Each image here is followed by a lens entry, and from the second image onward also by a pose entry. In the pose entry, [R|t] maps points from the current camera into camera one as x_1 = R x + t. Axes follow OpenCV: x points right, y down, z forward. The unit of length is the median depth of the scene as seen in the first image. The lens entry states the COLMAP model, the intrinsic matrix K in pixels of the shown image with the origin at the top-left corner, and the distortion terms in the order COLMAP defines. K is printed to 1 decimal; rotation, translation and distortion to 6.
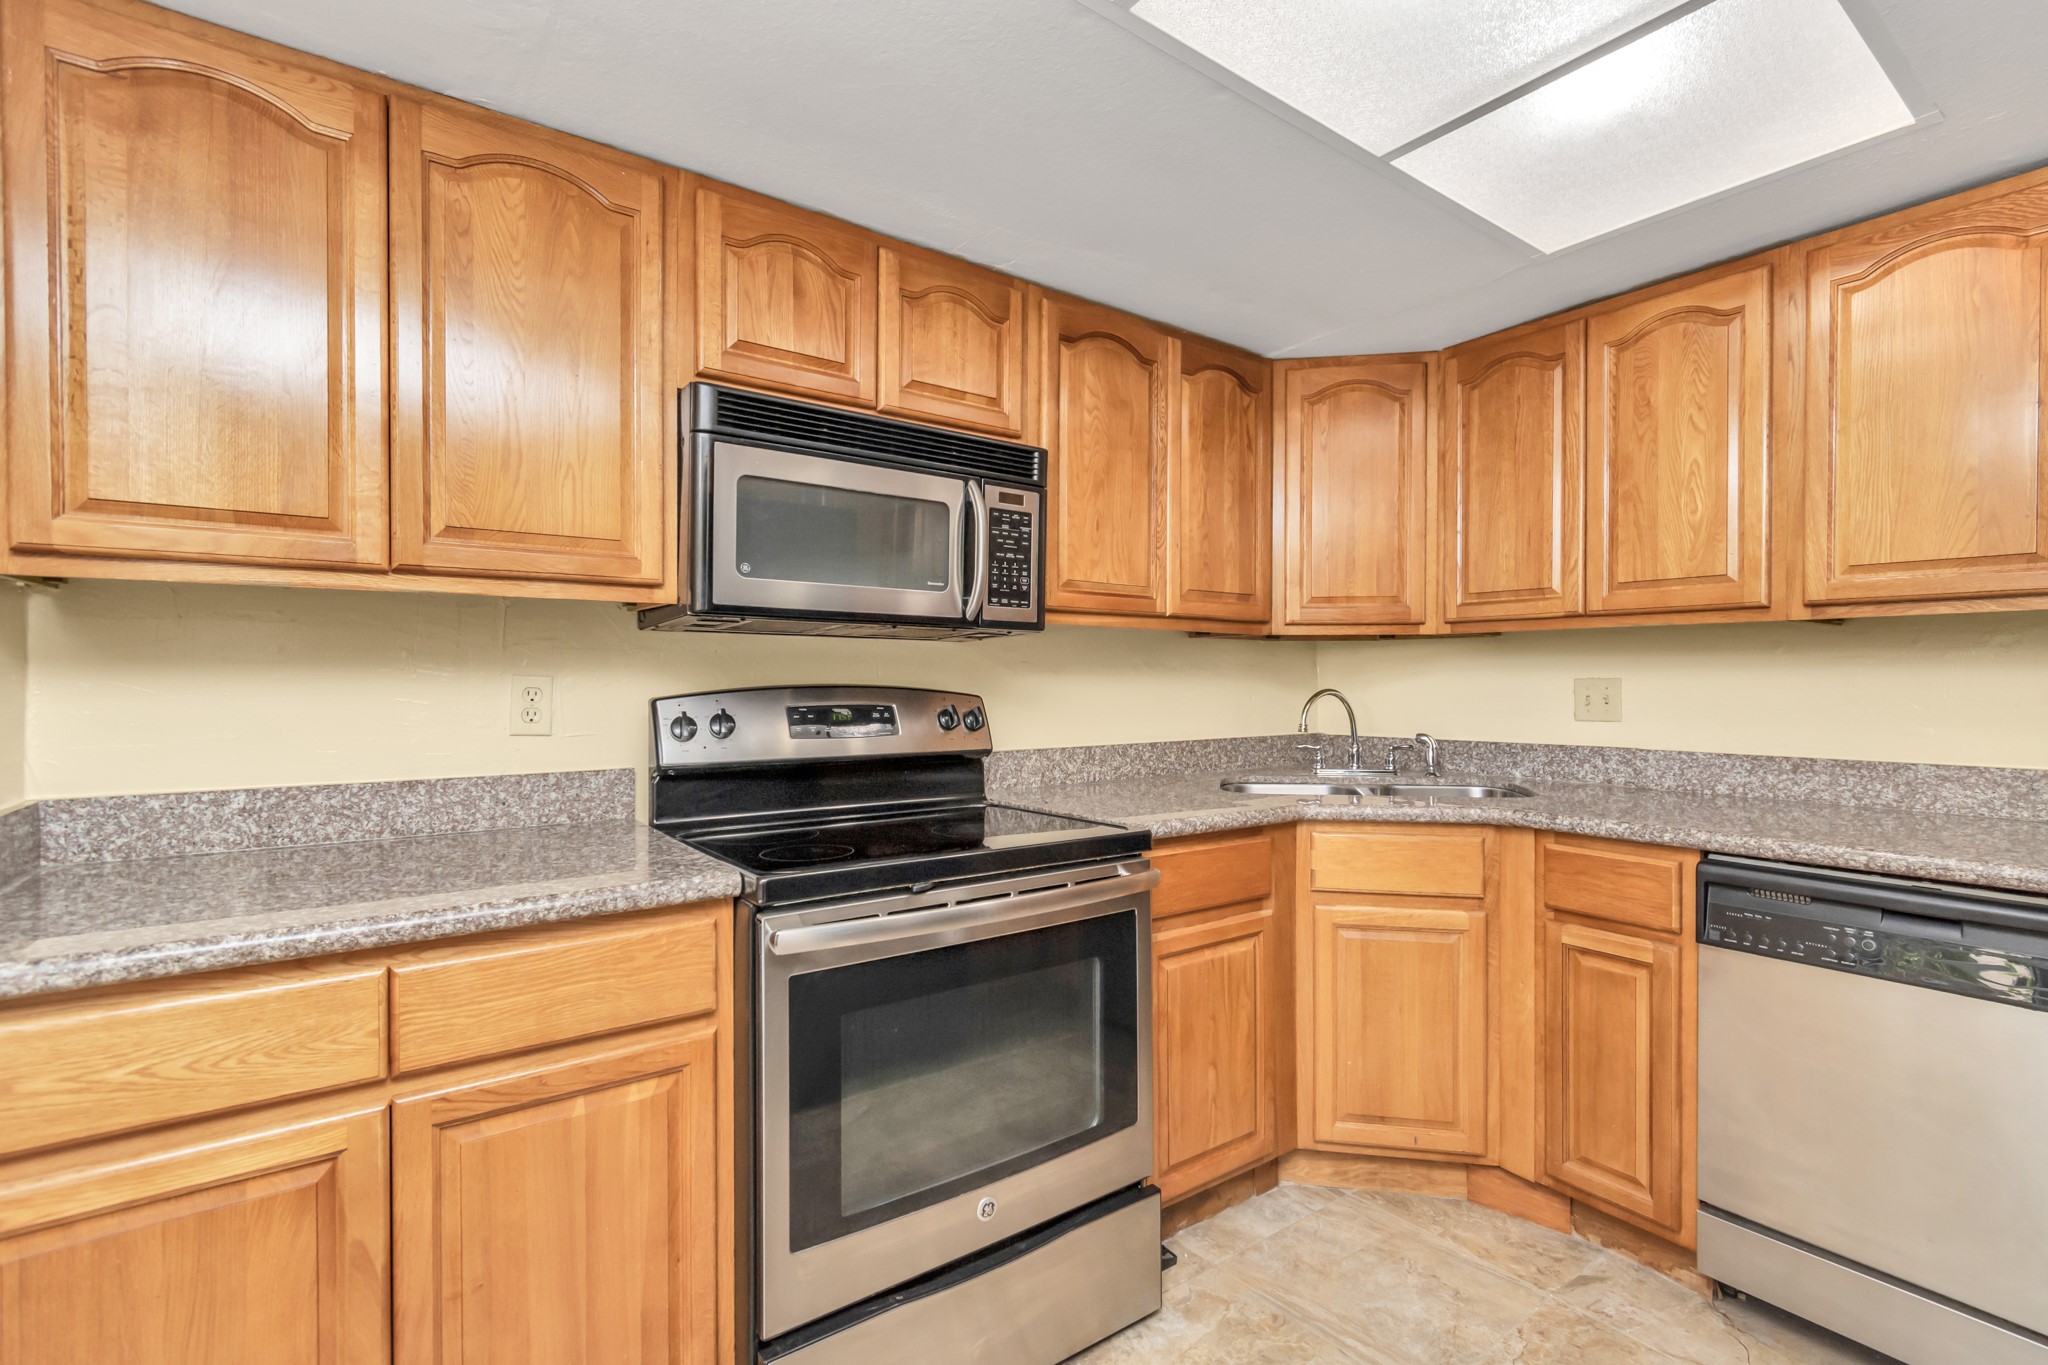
lens RADIAL K [[932.0, 0, 1057.4], [0, 932.0, 680.5], [0, 0, 1]] dist [0.002073, -0.001845]
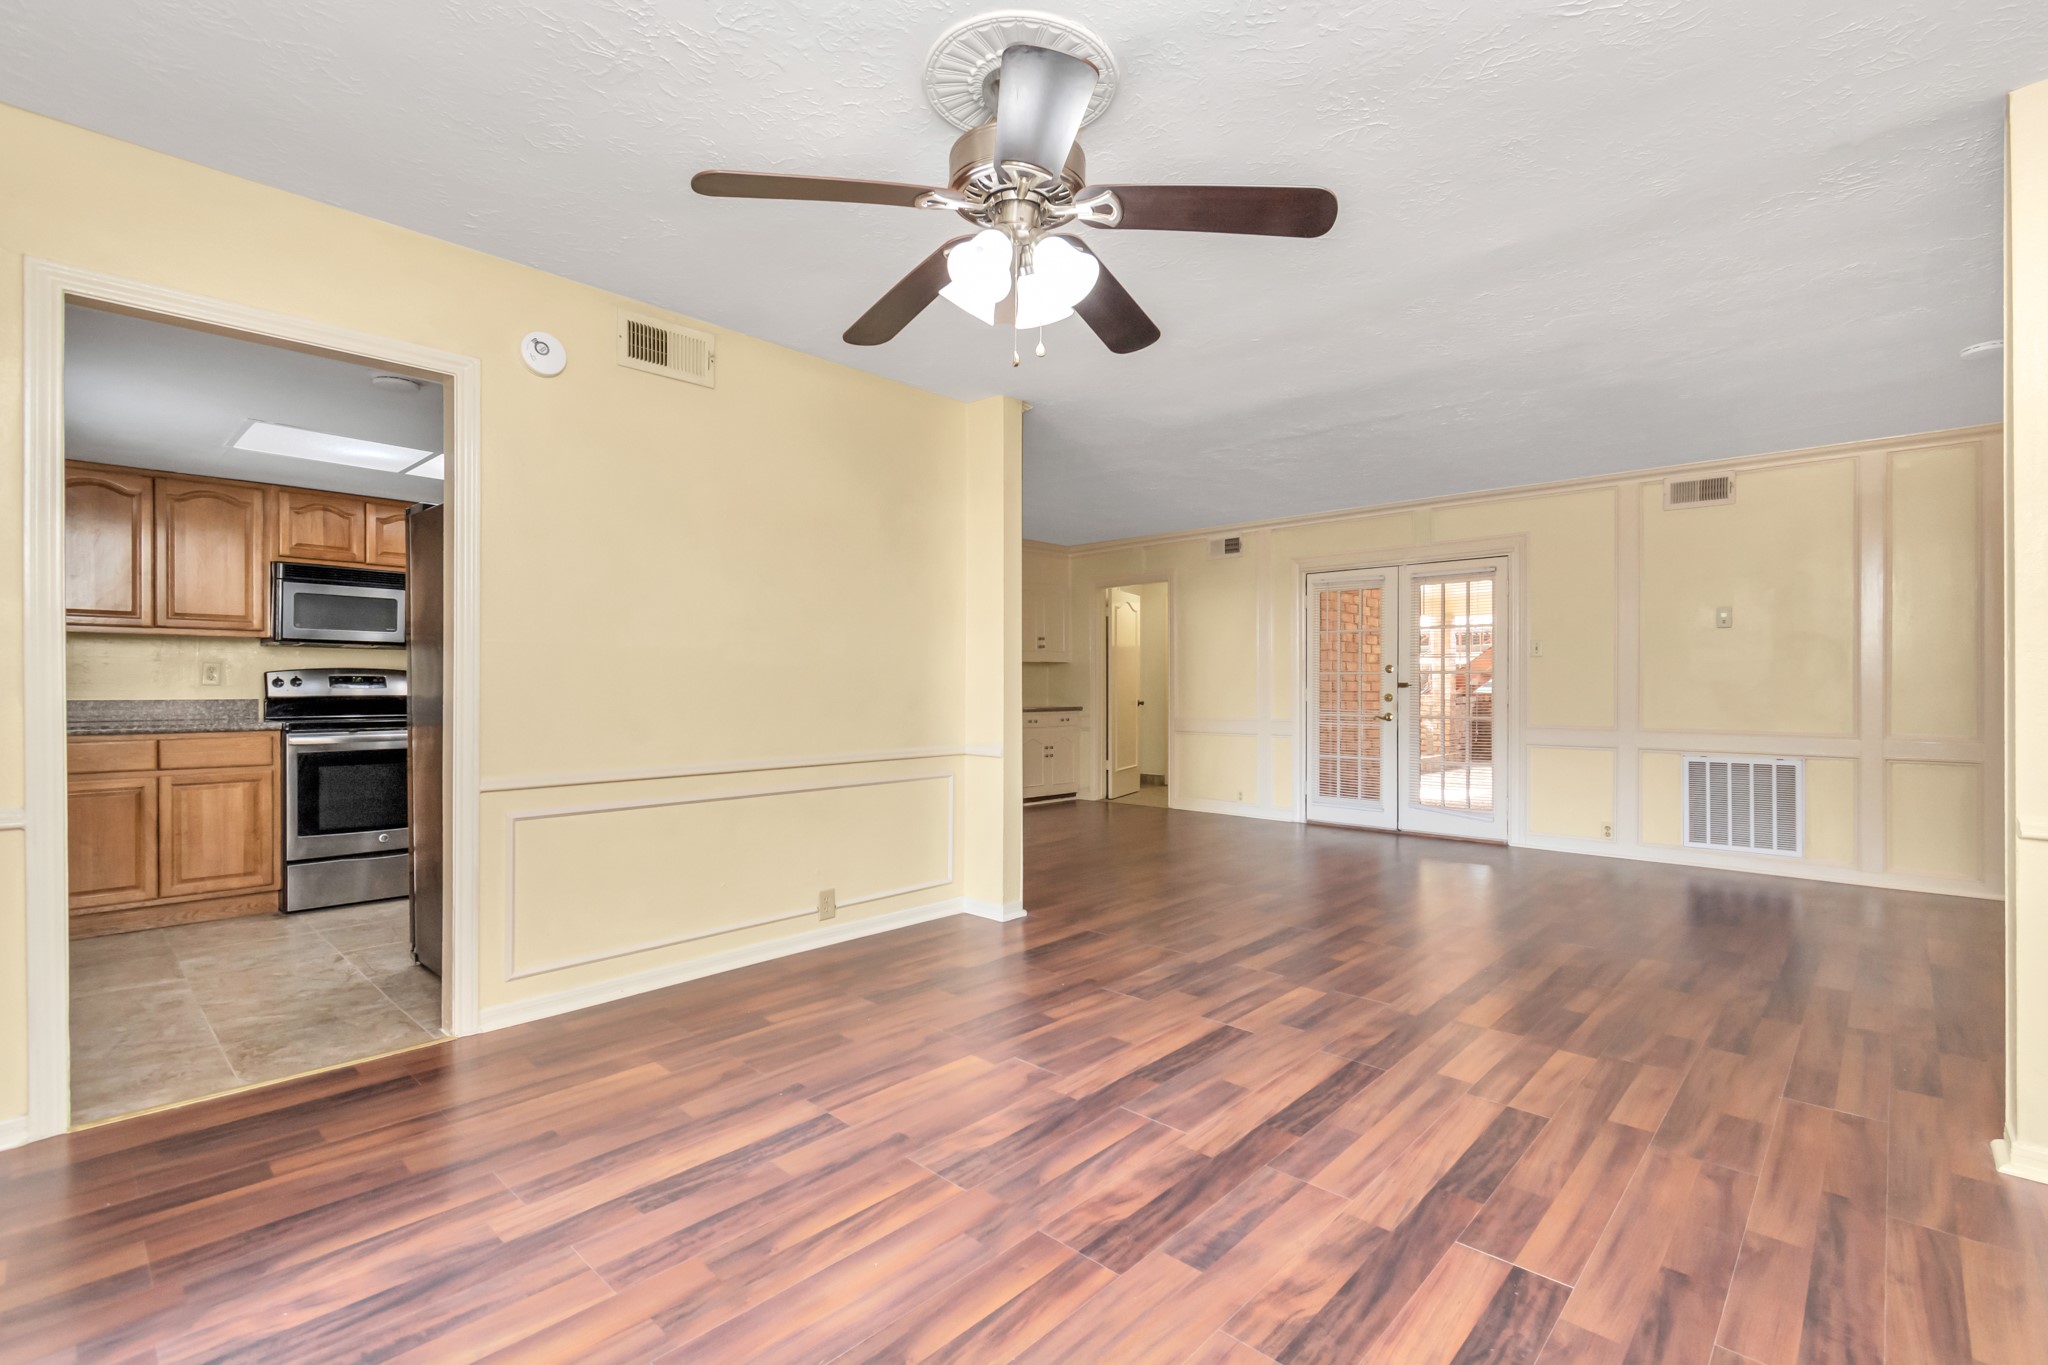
lens RADIAL K [[932.0, 0, 1078.3], [0, 932.0, 682.2], [0, 0, 1]] dist [0.002073, -0.001845]
pose [[0.978710, 0.001936, 0.205239, 1.177005], [-0.000797, 0.999984, -0.005631, 0.056230], [-0.205247, 0.005348, 0.978696, -1.893125]]
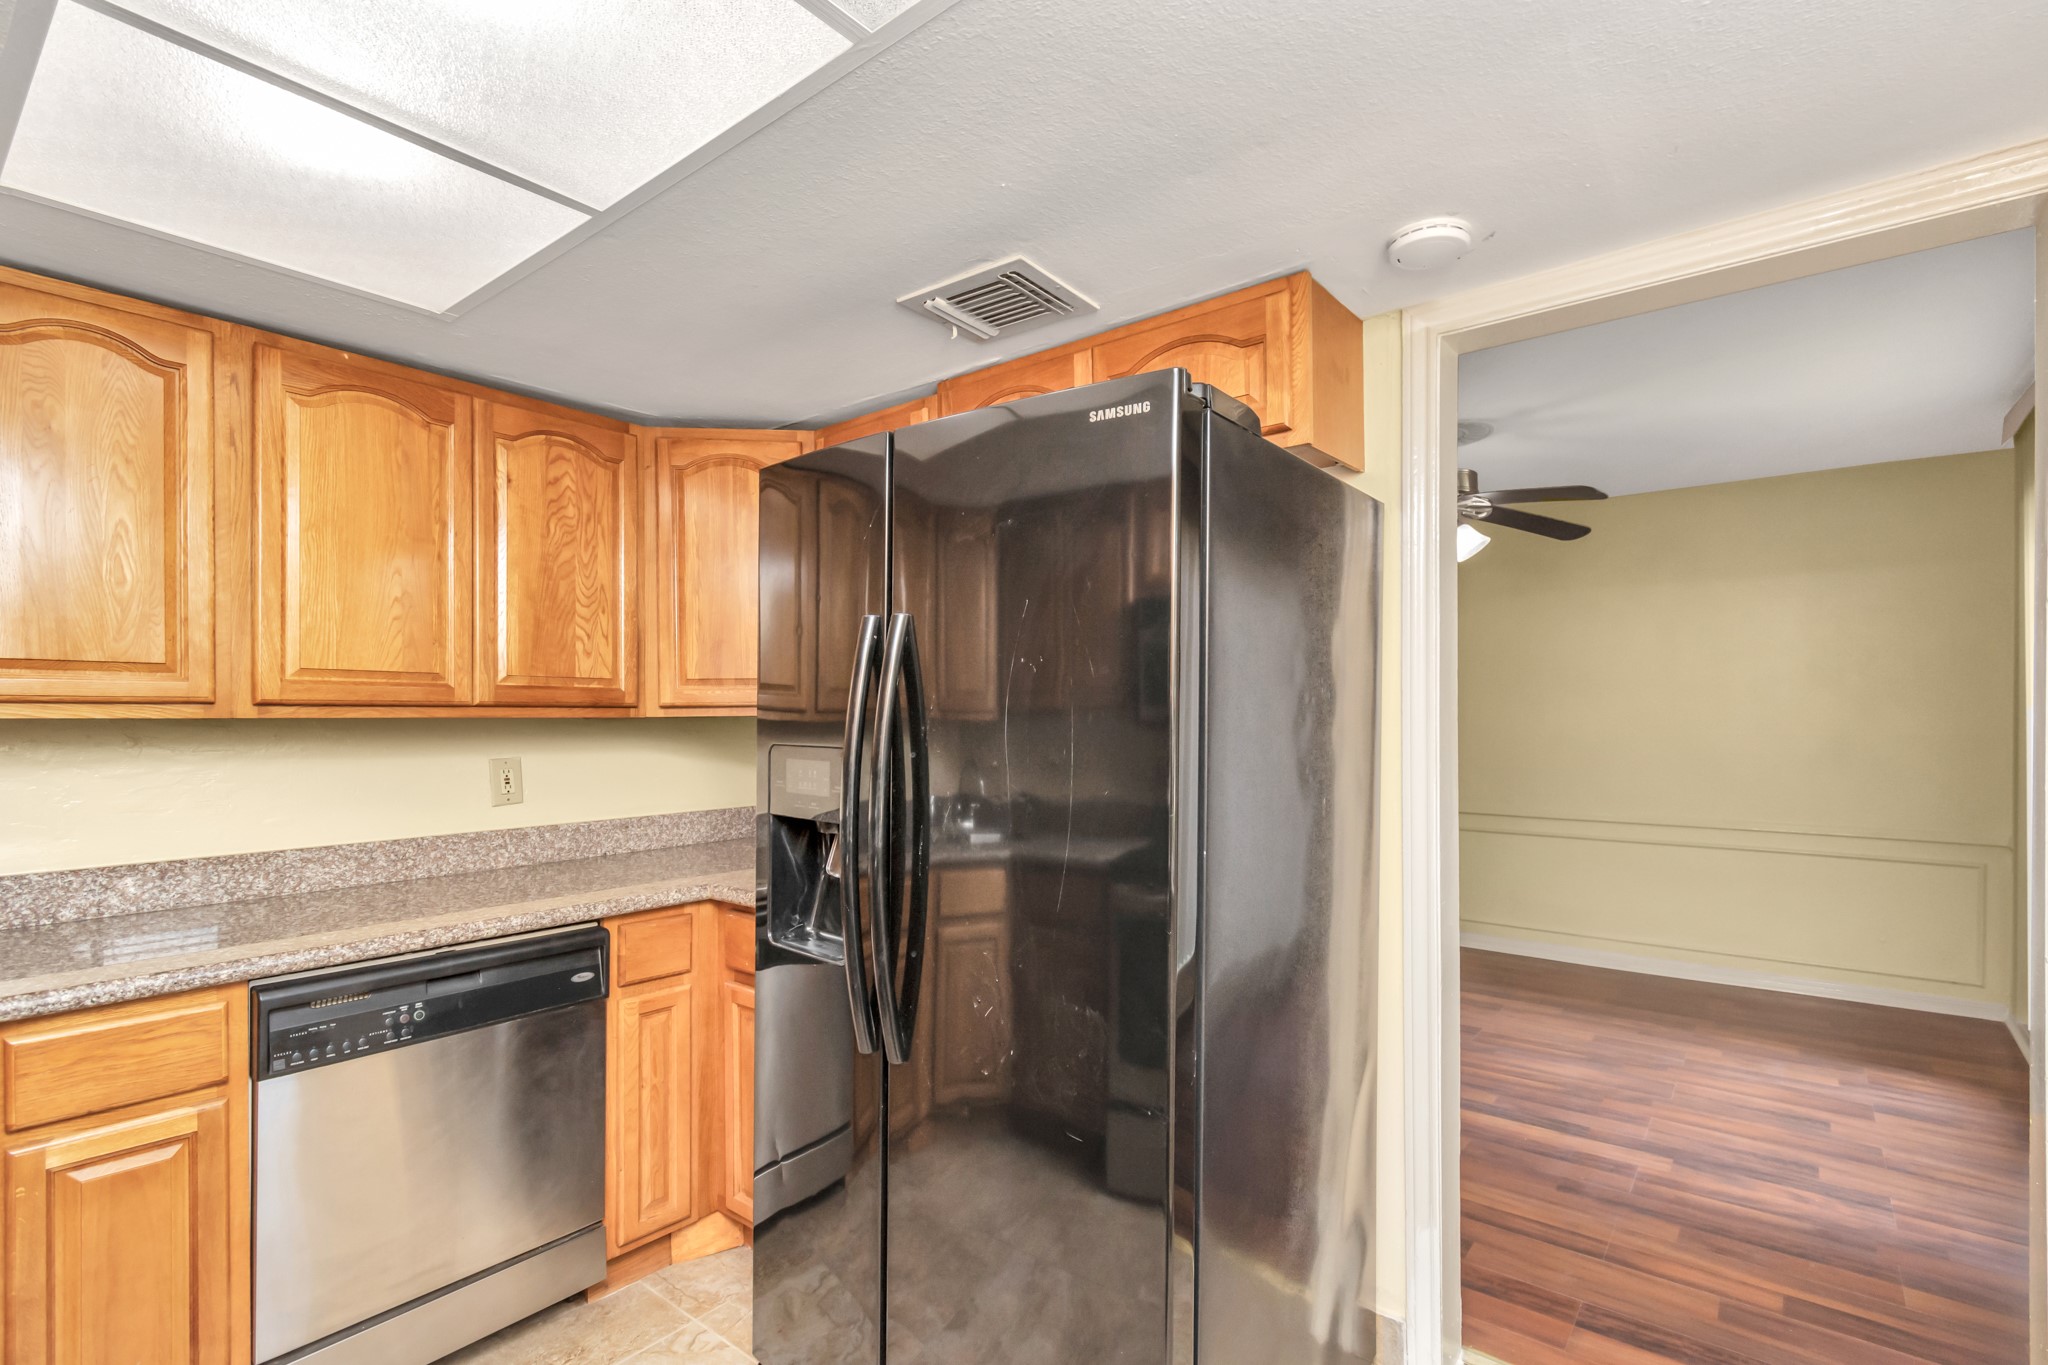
lens RADIAL K [[932.0, 0, 1030.0], [0, 932.0, 718.4], [0, 0, 1]] dist [0.002073, -0.001845]
pose [[-0.243768, -0.000781, 0.969833, -0.335699], [0.004022, 0.999990, 0.001817, -0.062797], [-0.969825, 0.004344, -0.243762, 0.444391]]
